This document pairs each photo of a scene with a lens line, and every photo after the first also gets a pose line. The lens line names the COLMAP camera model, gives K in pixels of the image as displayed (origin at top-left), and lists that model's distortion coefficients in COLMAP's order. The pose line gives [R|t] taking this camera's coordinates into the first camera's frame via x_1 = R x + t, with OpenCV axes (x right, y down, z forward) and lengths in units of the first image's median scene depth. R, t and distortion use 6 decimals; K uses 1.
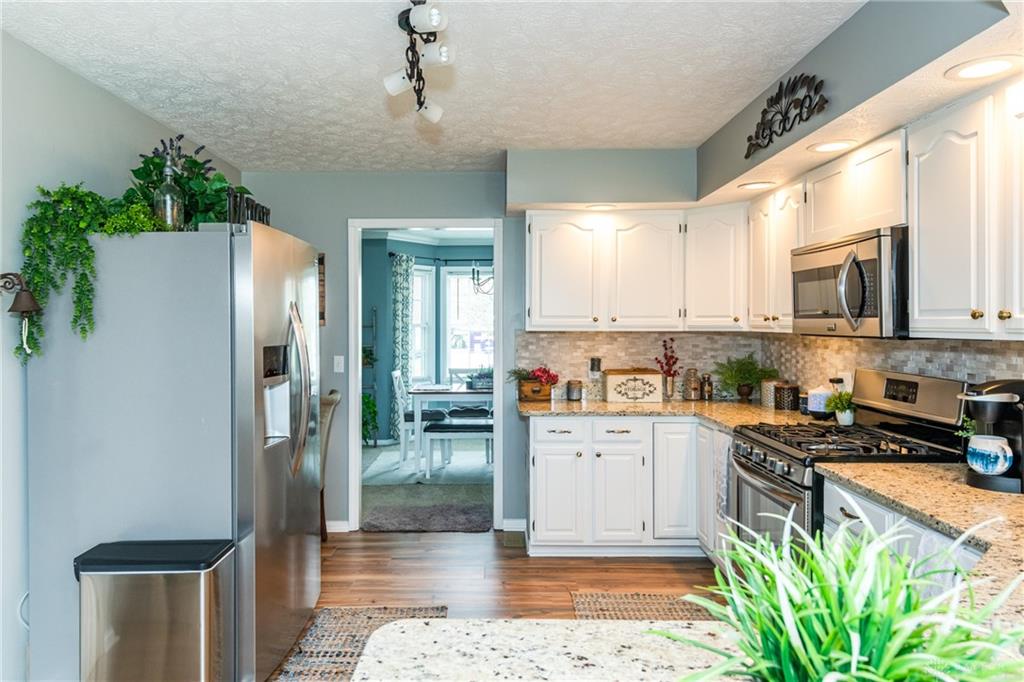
lens RADIAL K [[685.1, 0, 509.3], [0, 685.1, 324.2], [0, 0, 1]] dist [0.055882, -0.000485]
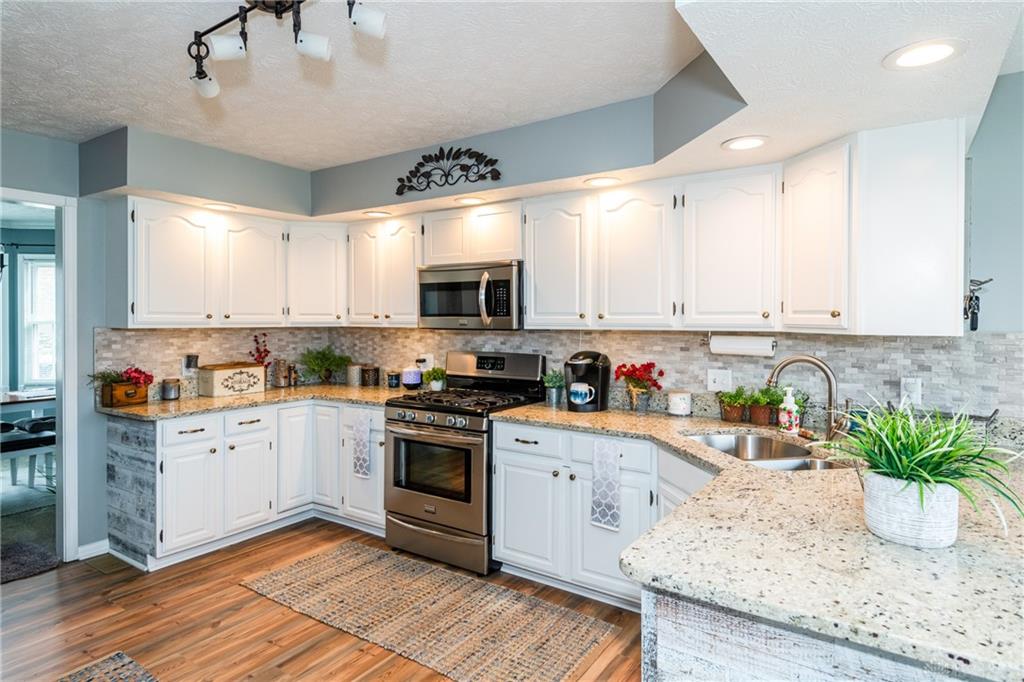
lens RADIAL K [[565.1, 0, 509.3], [0, 565.1, 319.7], [0, 0, 1]] dist [0.041315, -0.000749]
pose [[0.583450, 0.001890, 0.812147, -0.299840], [0.000083, 0.999997, -0.002386, 0.000333], [-0.812149, 0.001460, 0.583448, 0.147954]]
